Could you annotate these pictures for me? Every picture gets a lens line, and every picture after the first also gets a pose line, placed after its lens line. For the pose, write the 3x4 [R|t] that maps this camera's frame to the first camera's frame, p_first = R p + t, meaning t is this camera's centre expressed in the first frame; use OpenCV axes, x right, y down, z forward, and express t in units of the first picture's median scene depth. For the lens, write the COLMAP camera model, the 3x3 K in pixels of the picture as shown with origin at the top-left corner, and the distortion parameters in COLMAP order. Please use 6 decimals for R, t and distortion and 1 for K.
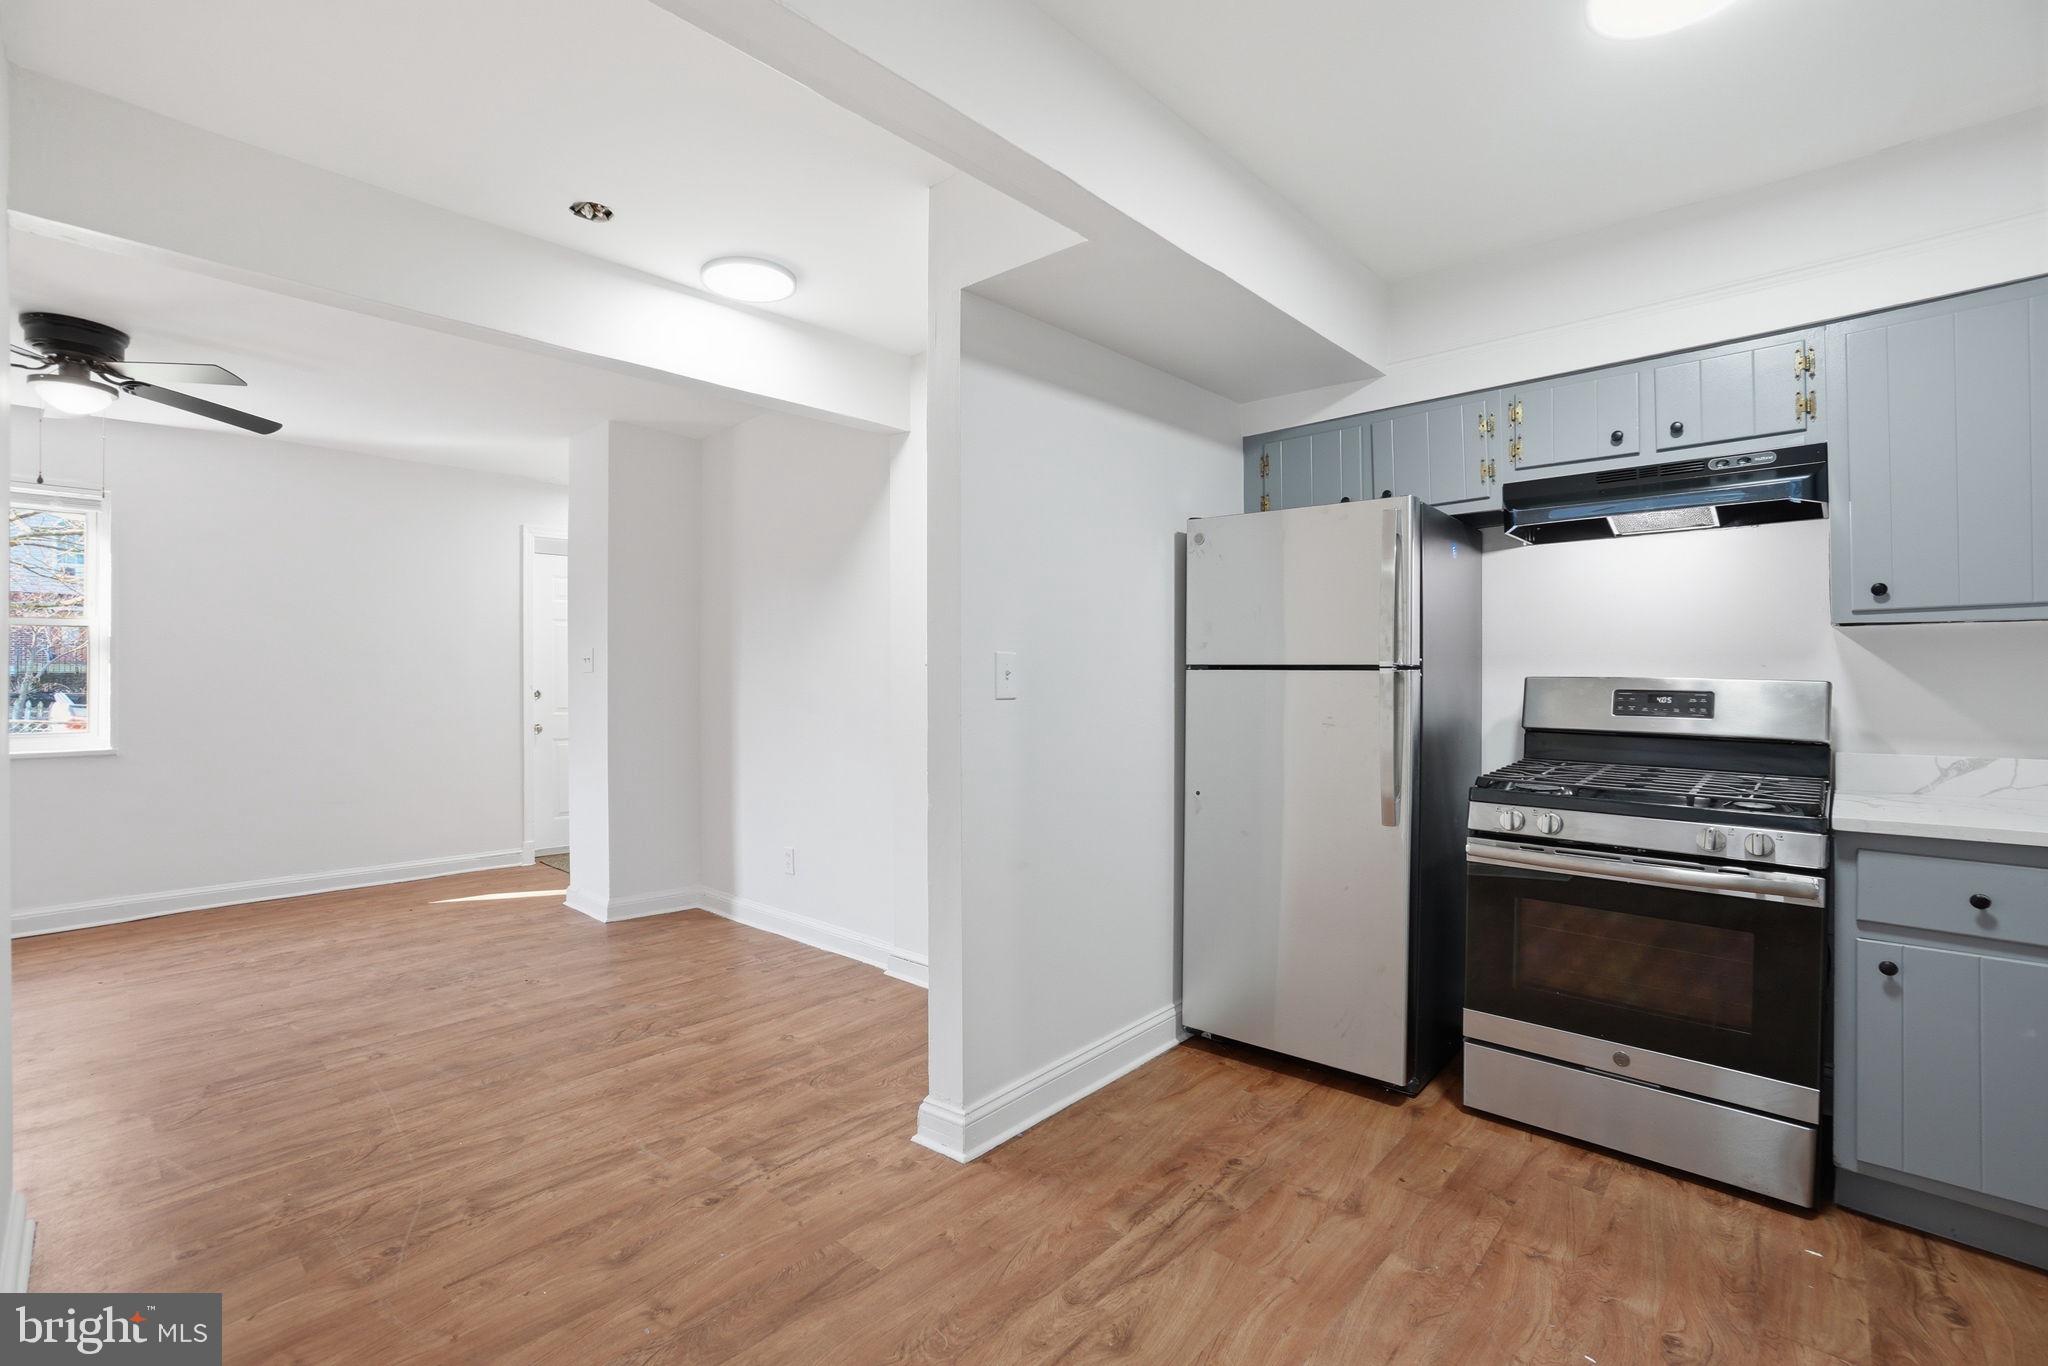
lens RADIAL K [[919.3, 0, 1019.3], [0, 919.3, 672.9], [0, 0, 1]] dist [-0.055063, 0.020031]
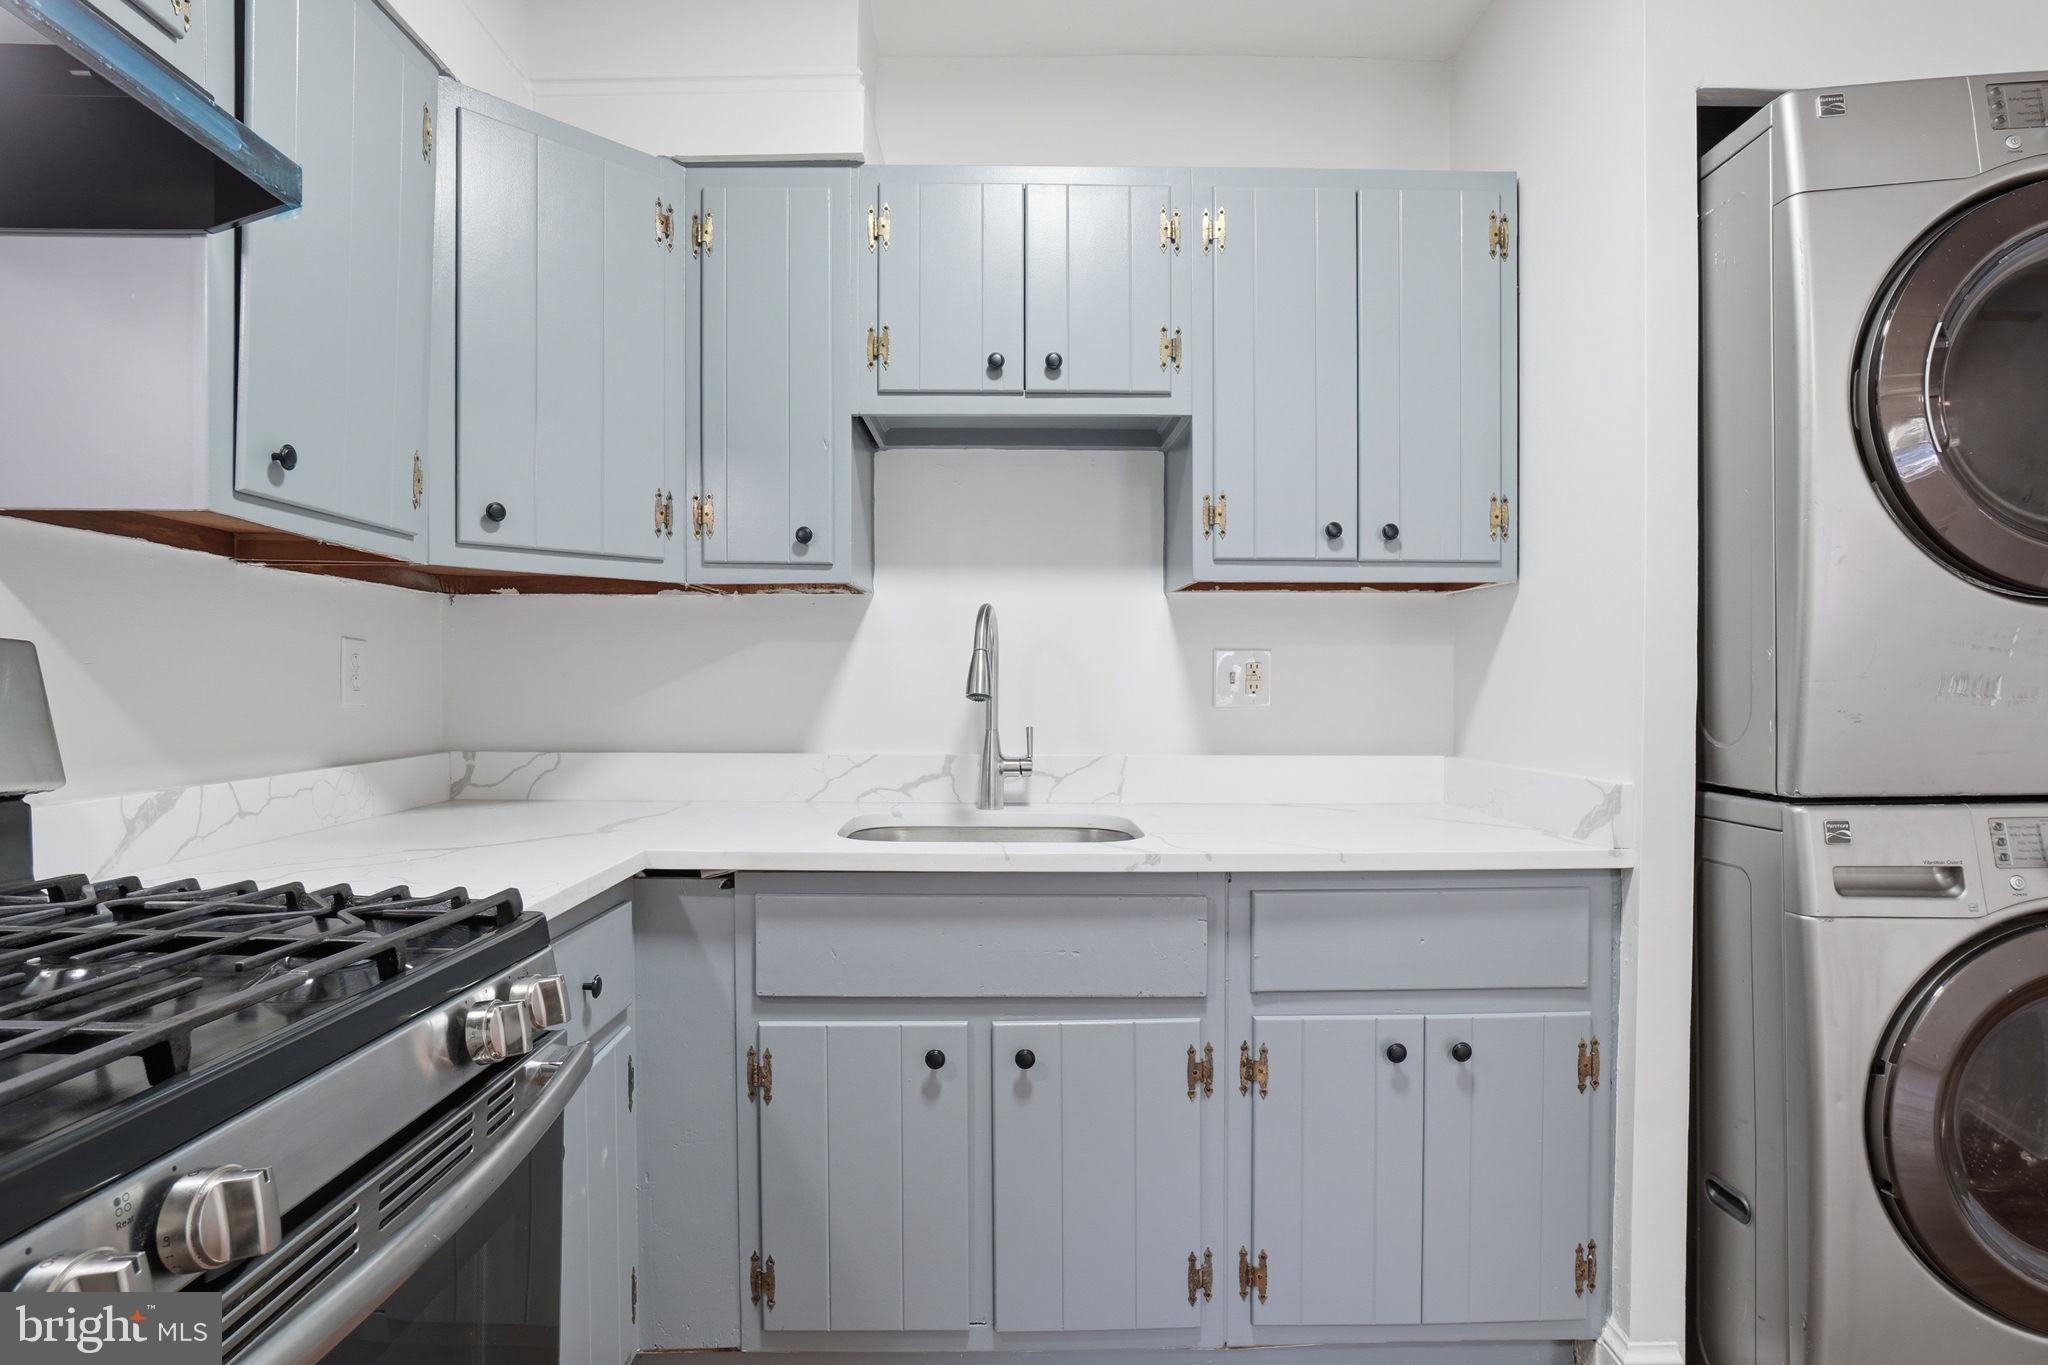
lens RADIAL K [[1049.1, 0, 1014.4], [0, 1049.1, 699.3], [0, 0, 1]] dist [-0.046661, 0.021828]
pose [[-0.693520, -0.000999, 0.720436, 0.242267], [0.001256, 0.999996, 0.002595, 0.034878], [-0.720436, 0.002705, -0.693516, 0.971989]]
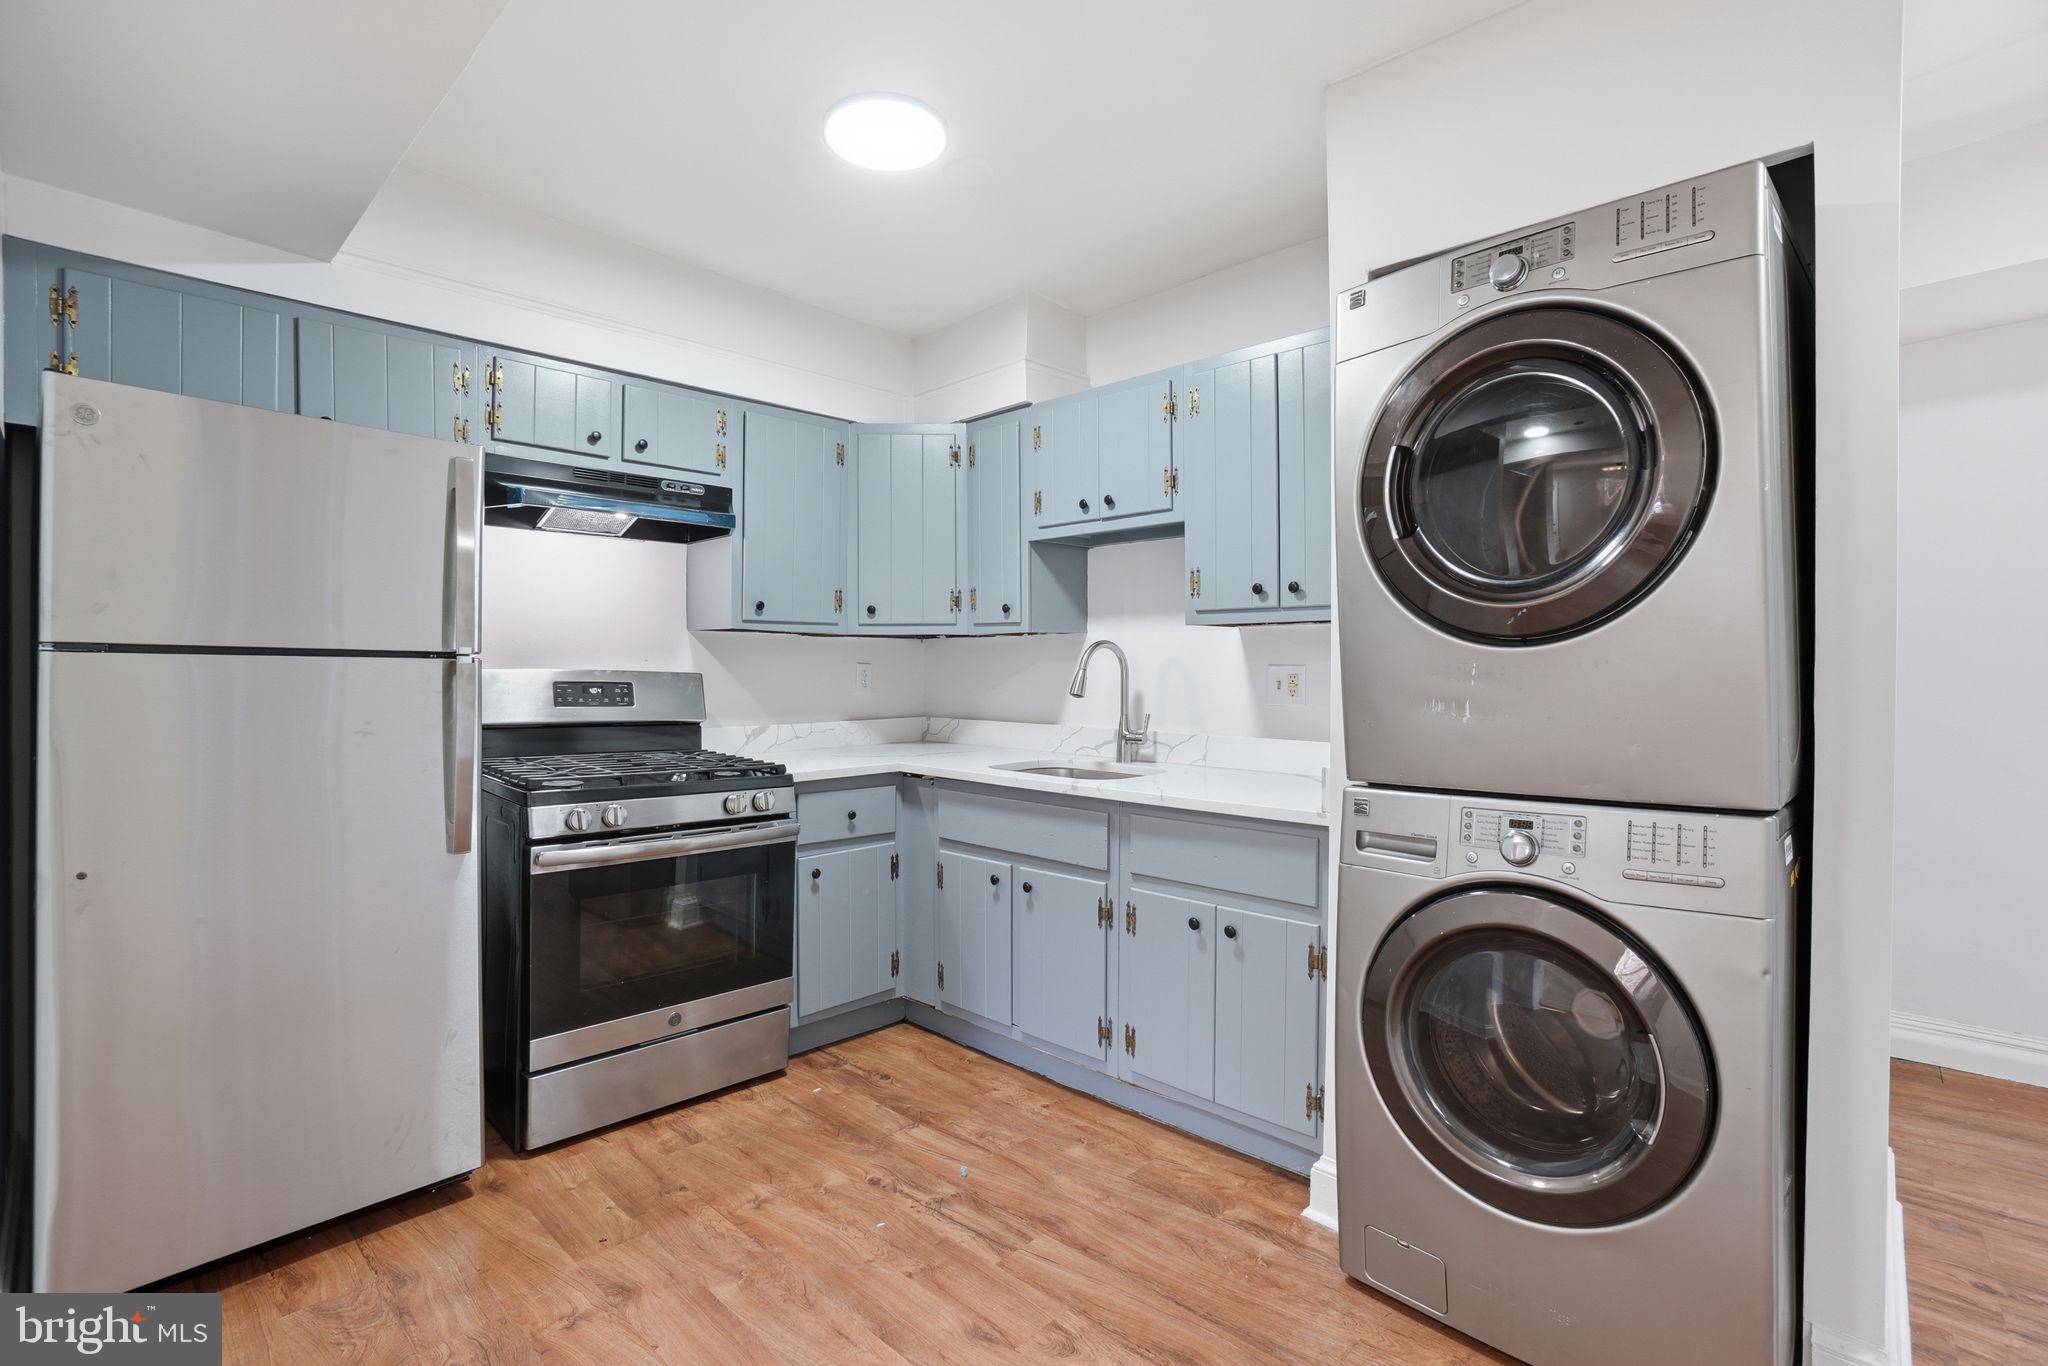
lens RADIAL K [[928.0, 0, 1017.2], [0, 928.0, 673.8], [0, 0, 1]] dist [-0.060110, 0.020852]
pose [[0.016237, 0.001034, 0.999868, -0.391654], [-0.006592, 0.999978, -0.000927, 0.008257], [-0.999846, -0.006576, 0.016244, 0.511127]]
